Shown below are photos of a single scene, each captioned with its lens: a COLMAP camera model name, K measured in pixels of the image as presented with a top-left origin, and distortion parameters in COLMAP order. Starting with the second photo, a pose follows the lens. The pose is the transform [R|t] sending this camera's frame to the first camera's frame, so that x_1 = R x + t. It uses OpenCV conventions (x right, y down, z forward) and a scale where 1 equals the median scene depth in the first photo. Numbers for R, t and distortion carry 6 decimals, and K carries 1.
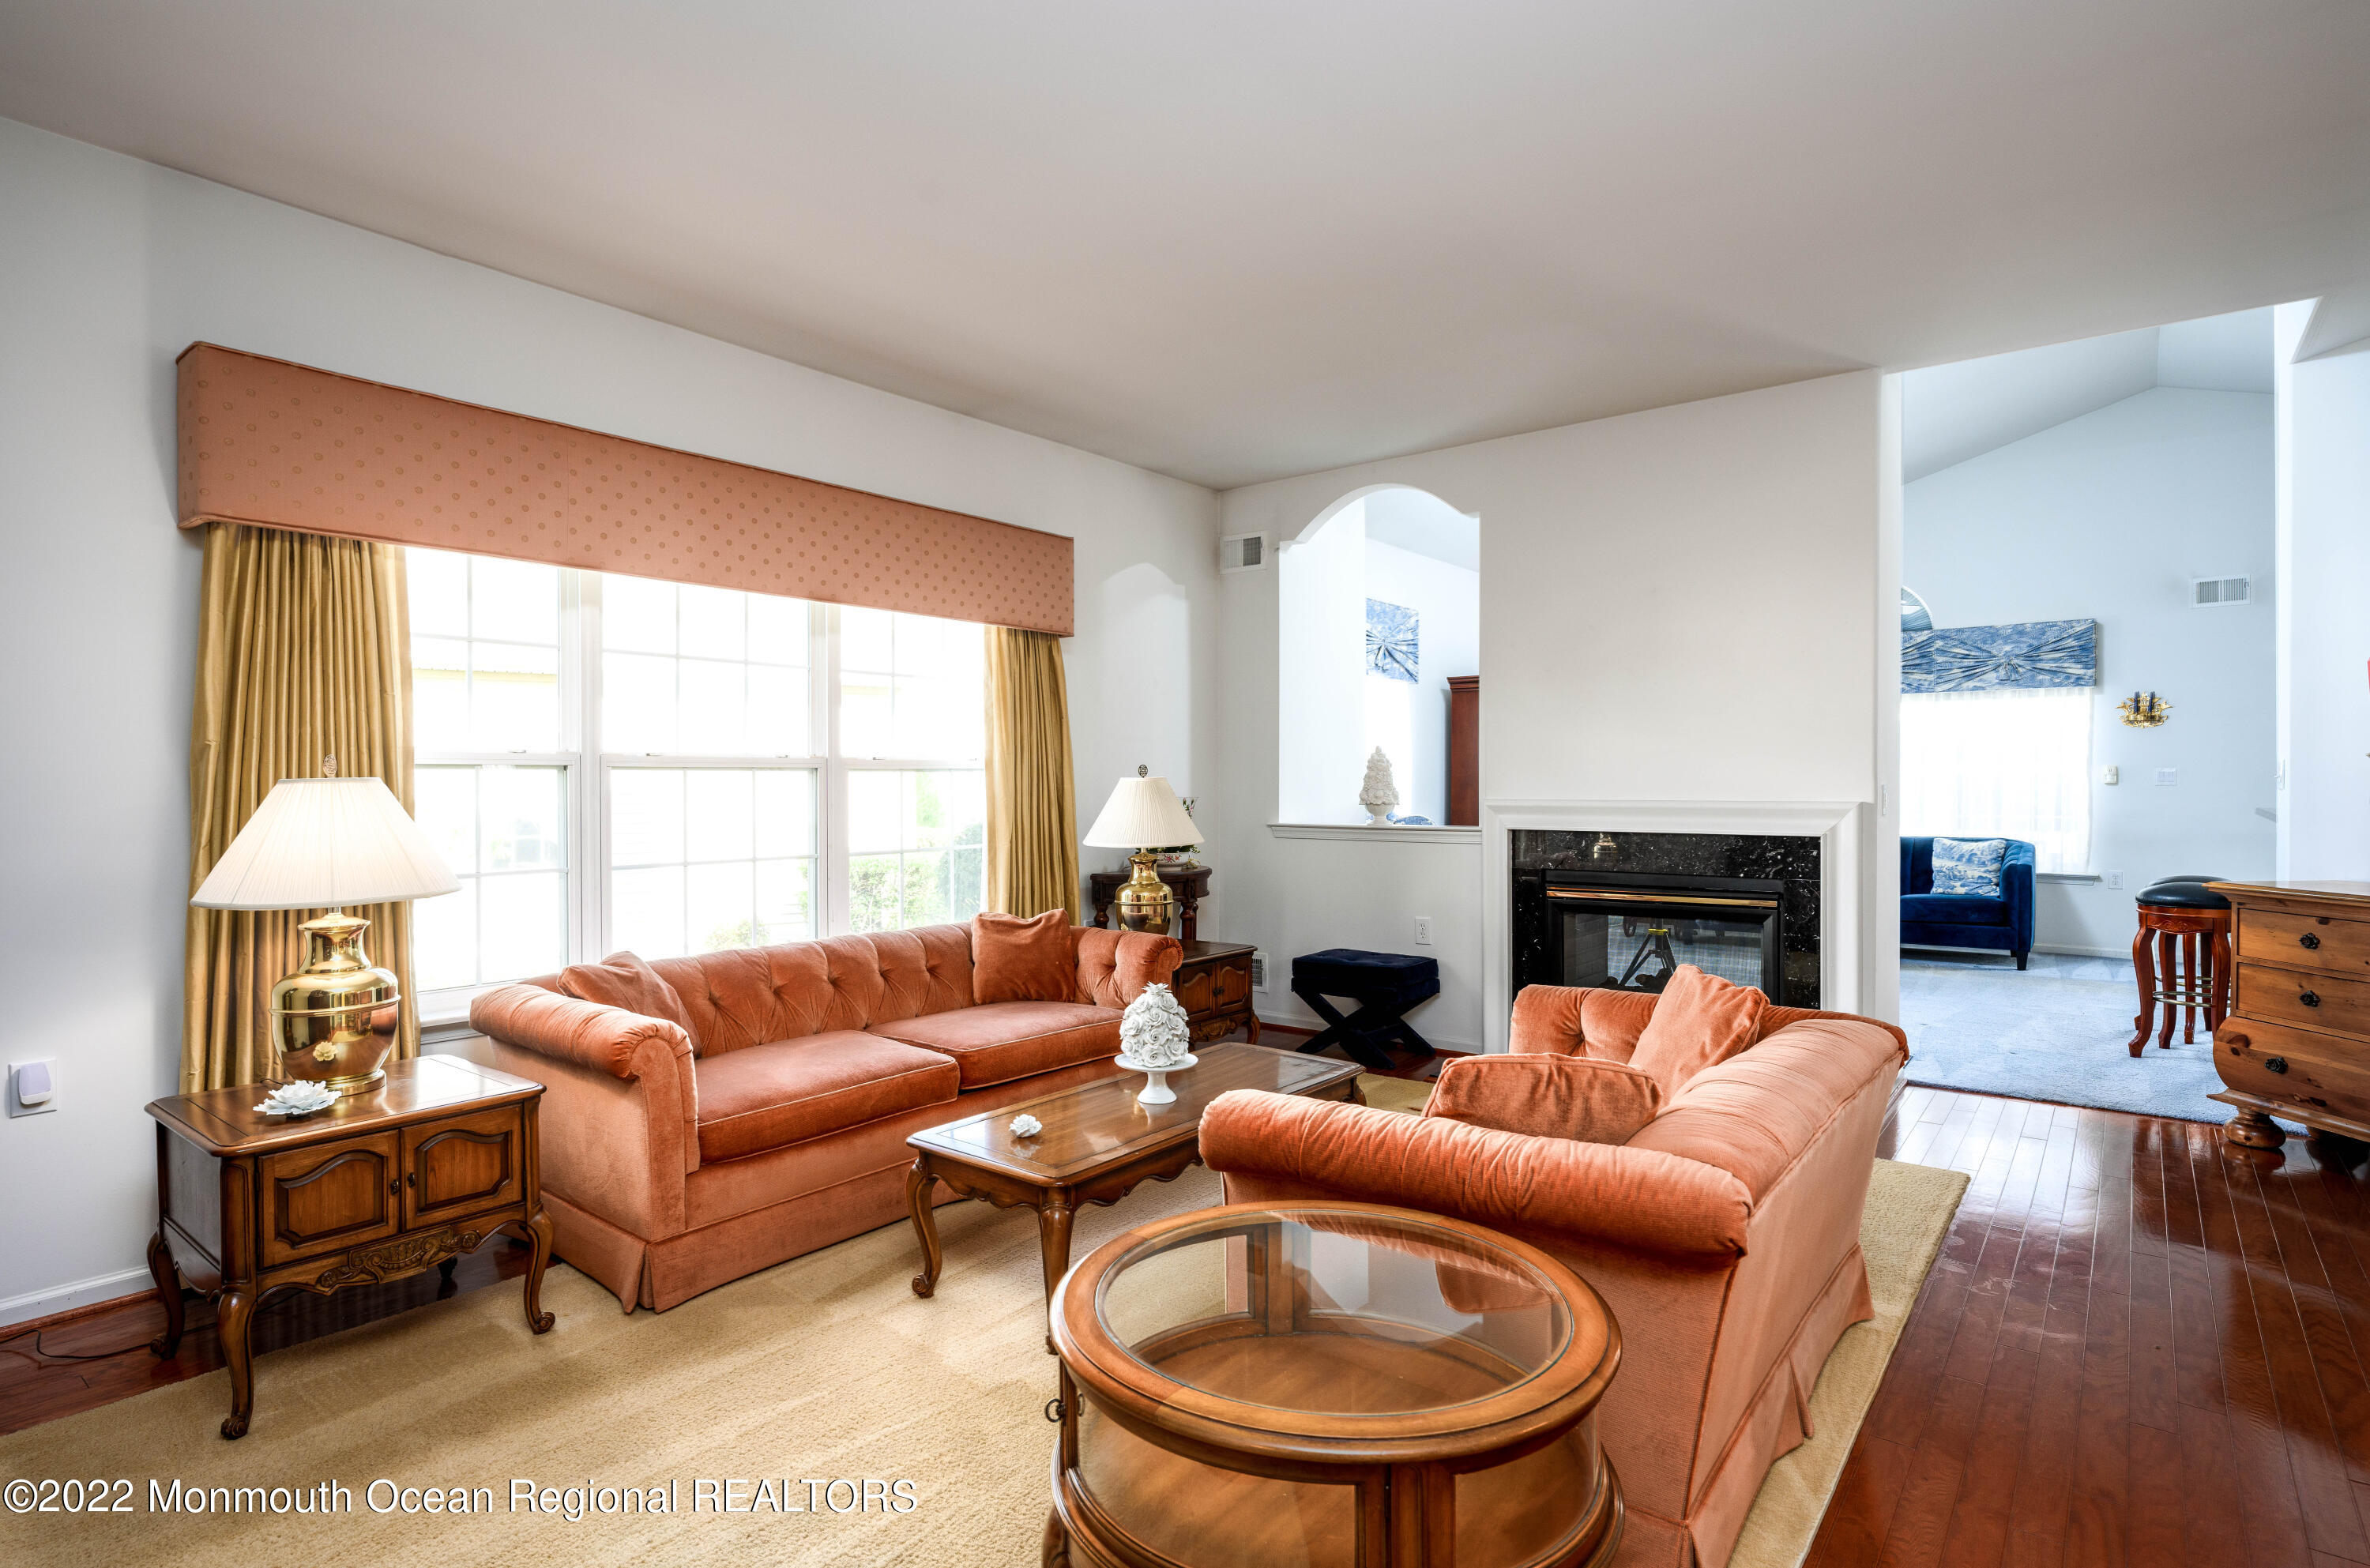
lens RADIAL K [[1196.0, 0, 1190.4], [0, 1196.0, 795.7], [0, 0, 1]] dist [0.000042, 0.000212]
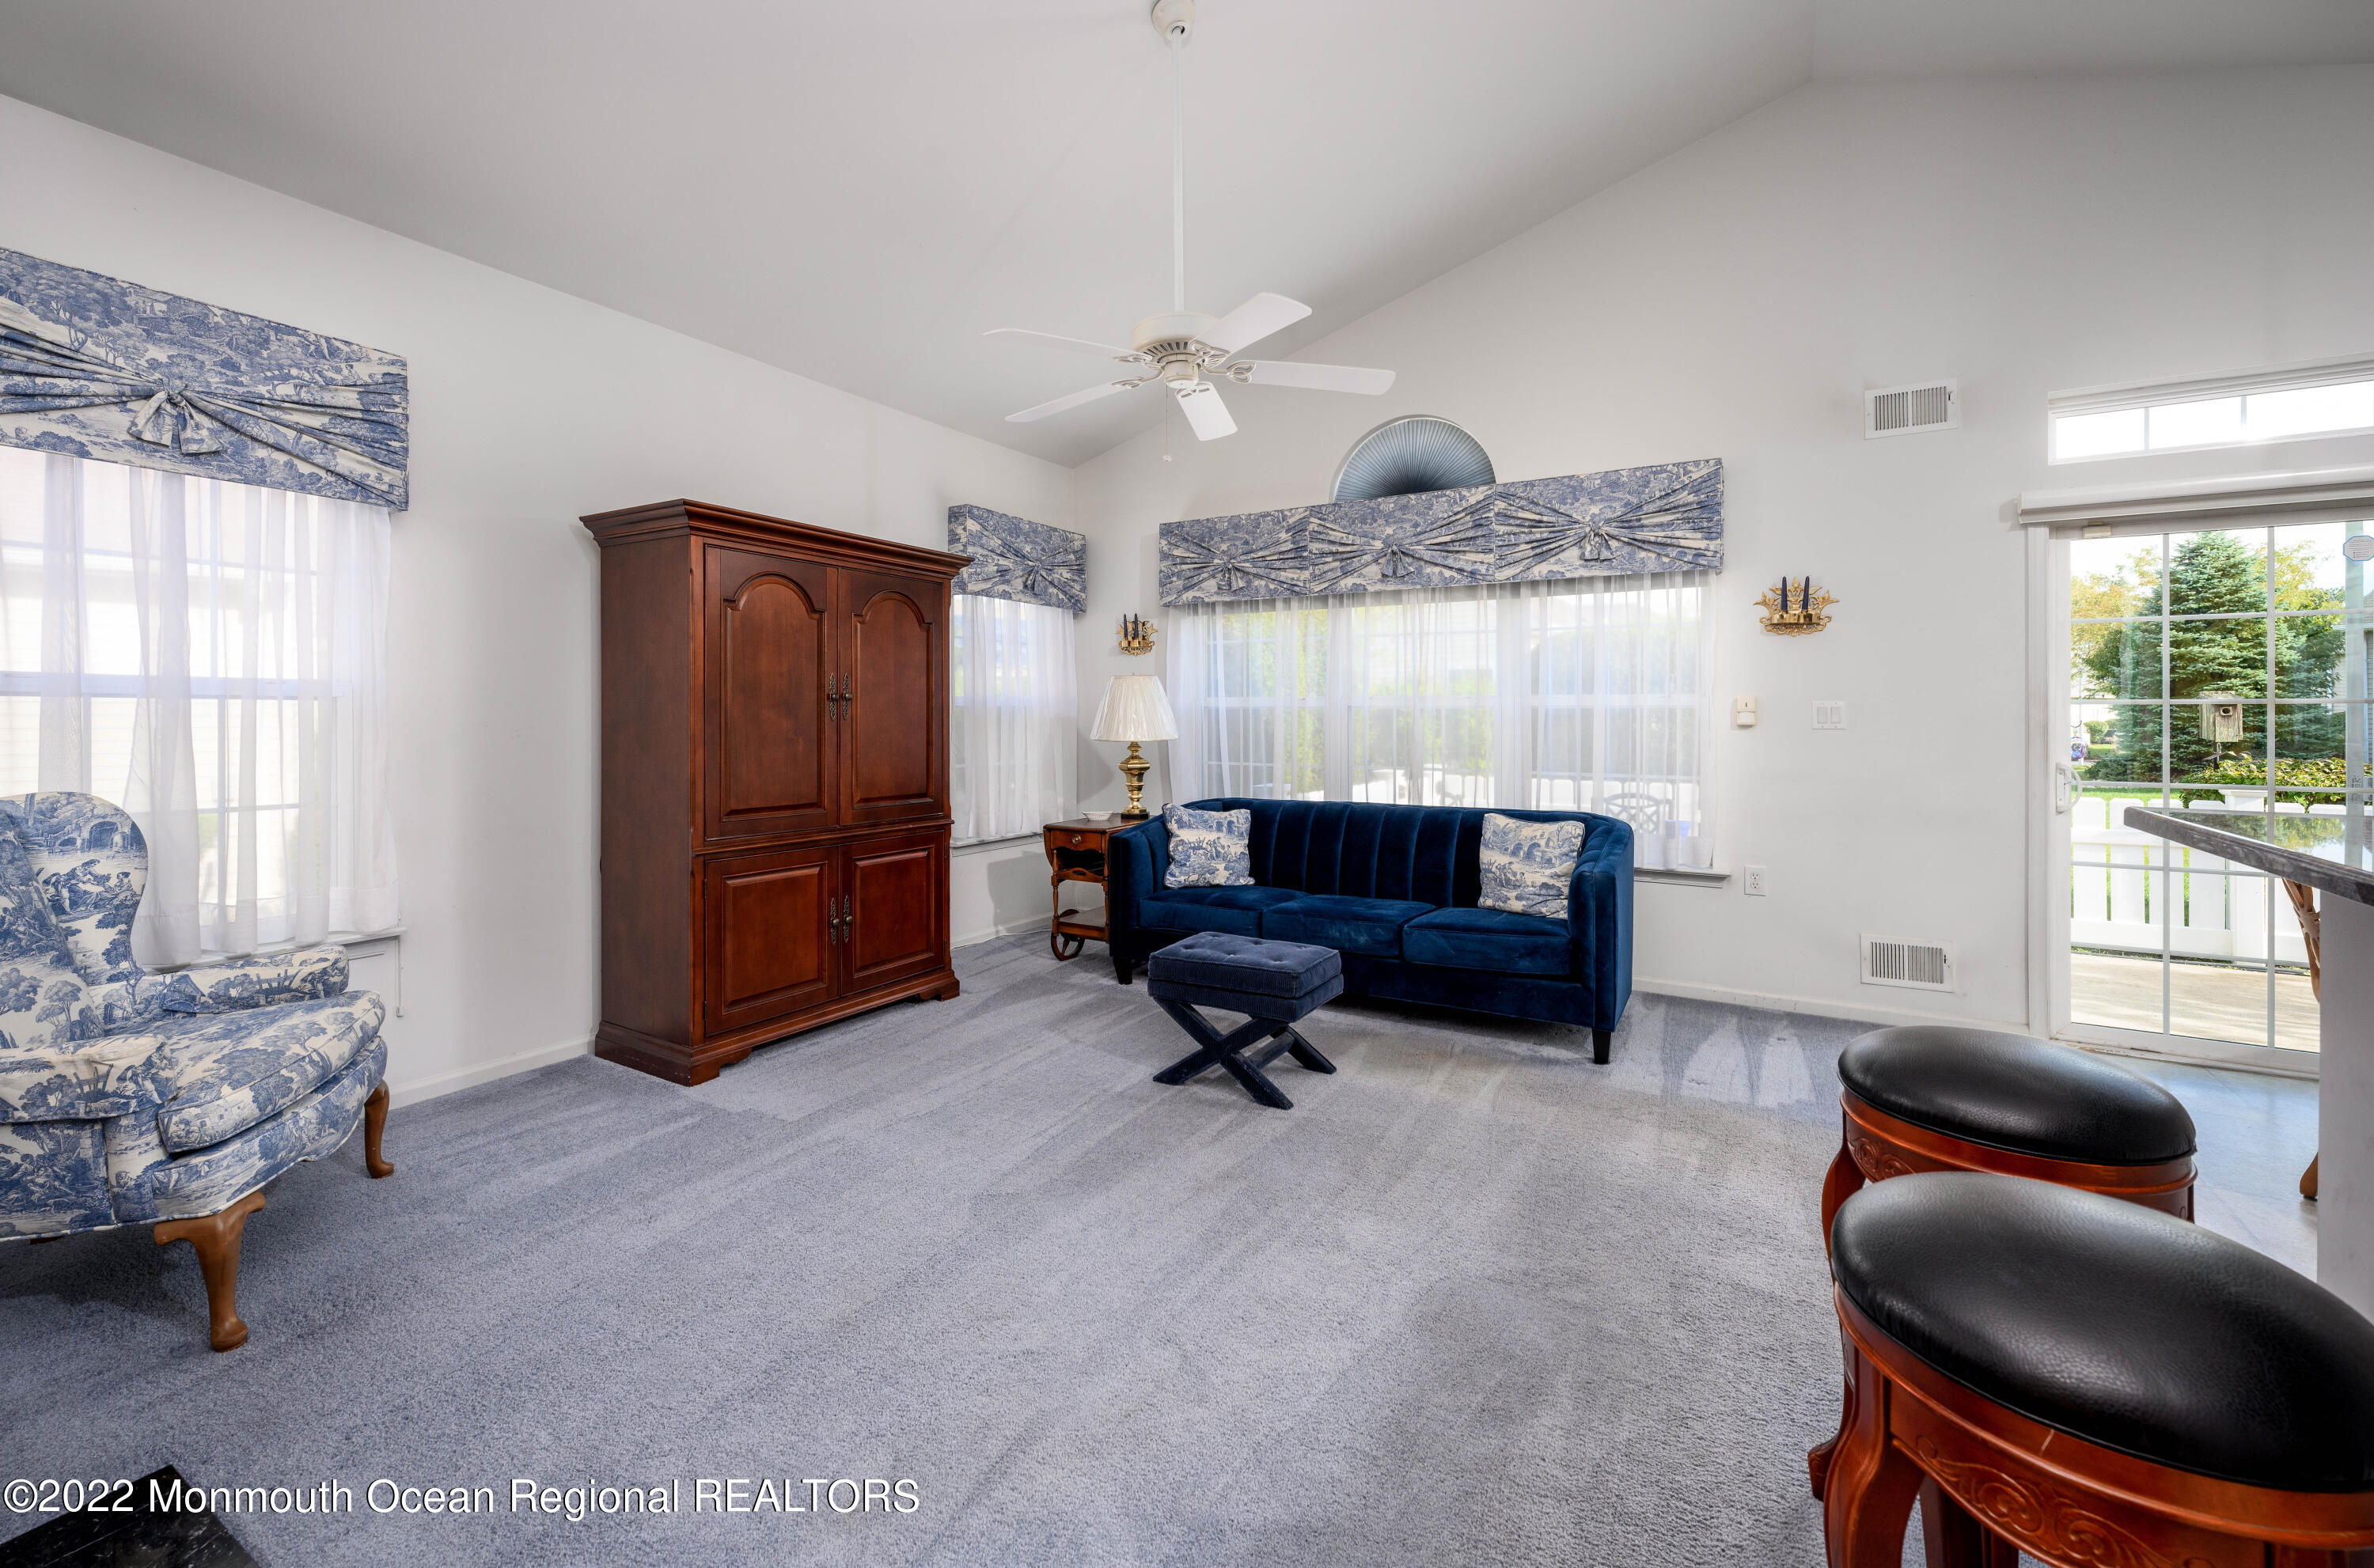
lens RADIAL K [[1014.2, 0, 1185.9], [0, 1014.2, 711.0], [0, 0, 1]] dist [0.012558, 0.000028]
pose [[0.988448, 0.004606, 0.151494, 0.399049], [-0.002475, 0.999895, -0.014247, -0.009591], [-0.151543, 0.013707, 0.988356, 0.517500]]
